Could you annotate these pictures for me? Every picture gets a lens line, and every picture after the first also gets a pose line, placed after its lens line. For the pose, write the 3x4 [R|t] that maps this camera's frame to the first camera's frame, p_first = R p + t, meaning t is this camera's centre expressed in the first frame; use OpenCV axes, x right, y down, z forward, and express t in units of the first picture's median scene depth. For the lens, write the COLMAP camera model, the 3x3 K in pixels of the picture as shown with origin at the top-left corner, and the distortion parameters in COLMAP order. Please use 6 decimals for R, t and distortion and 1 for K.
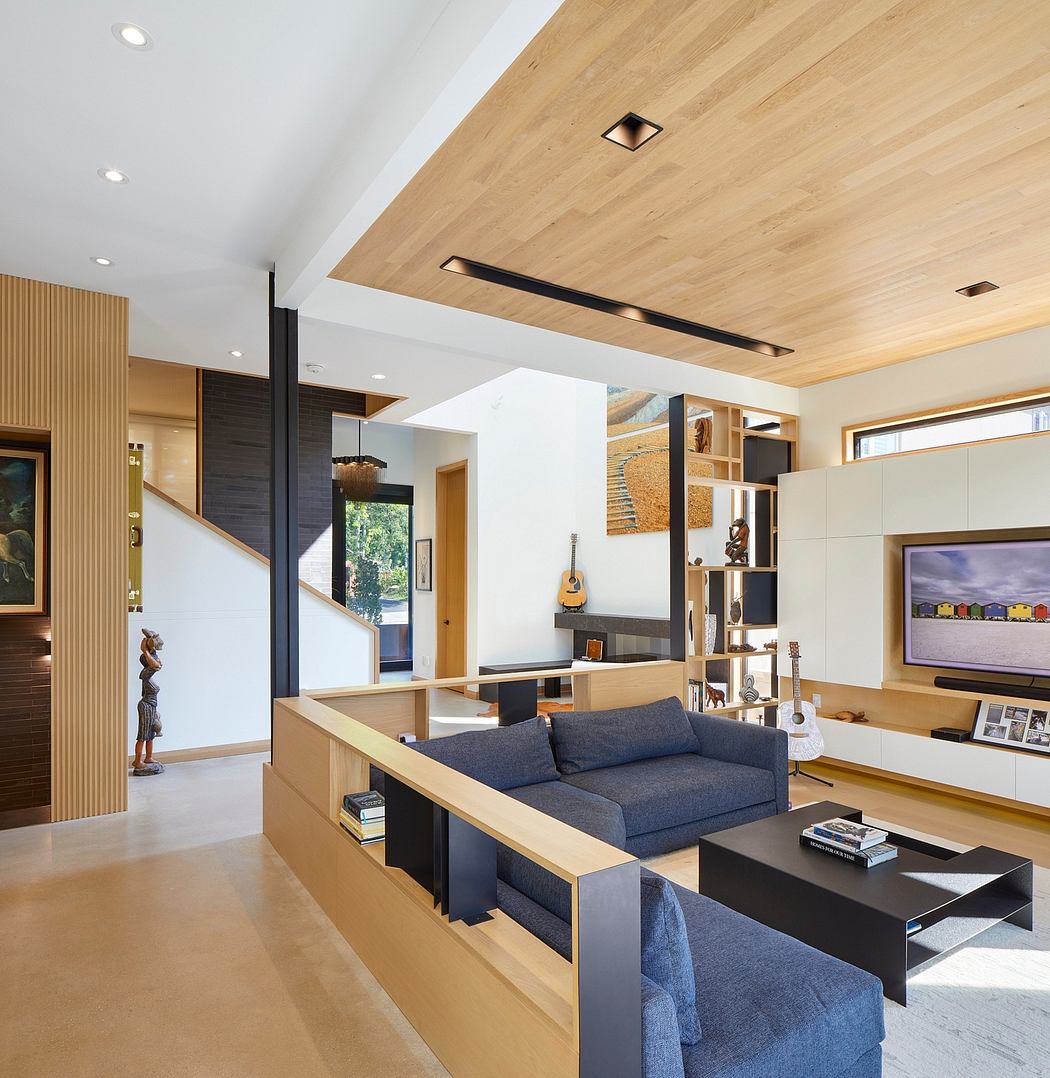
lens RADIAL K [[726.3, 0, 525.1], [0, 726.3, 578.7], [0, 0, 1]] dist [-0.006931, 0.000246]
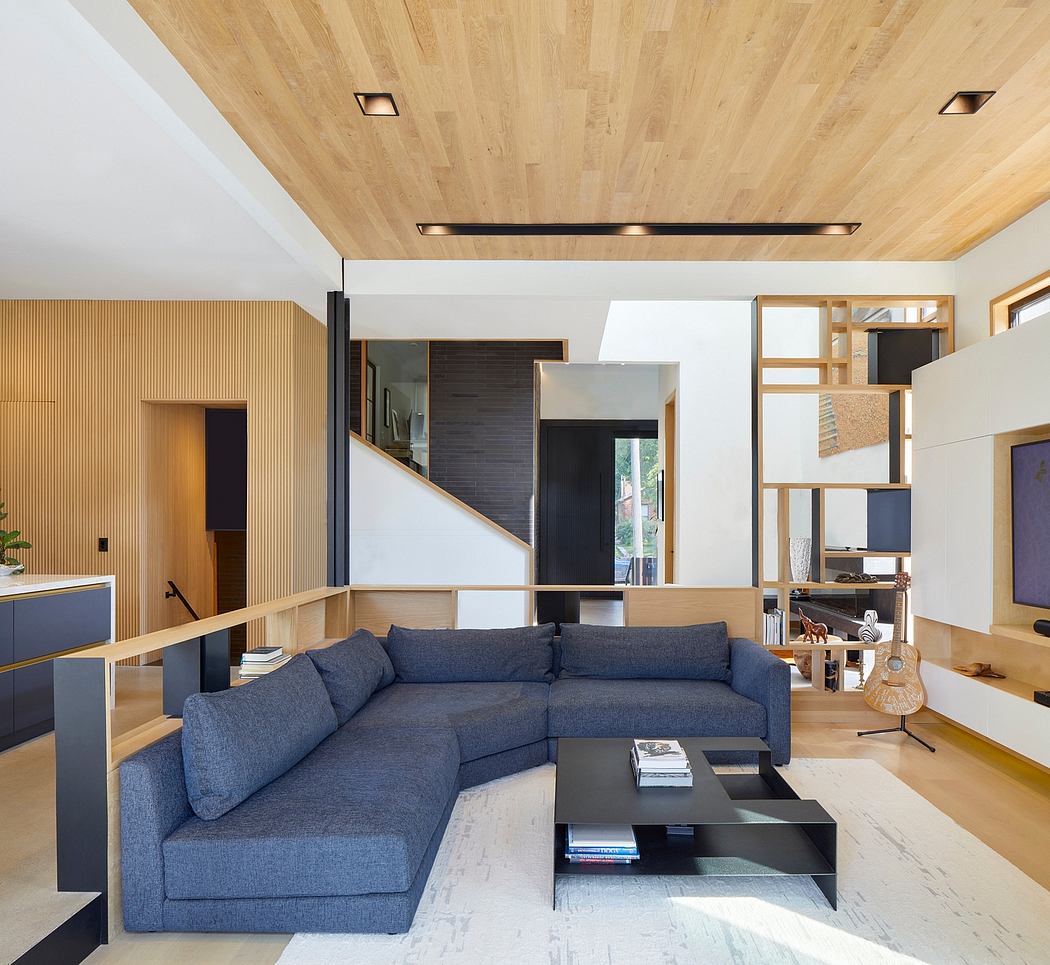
lens RADIAL K [[725.2, 0, 528.5], [0, 725.2, 520.0], [0, 0, 1]] dist [-0.004294, -0.000115]
pose [[0.824016, 0.000347, -0.566567, 0.473795], [-0.002194, 0.999994, -0.002577, 0.030355], [0.566563, 0.003367, 0.824012, 0.077606]]
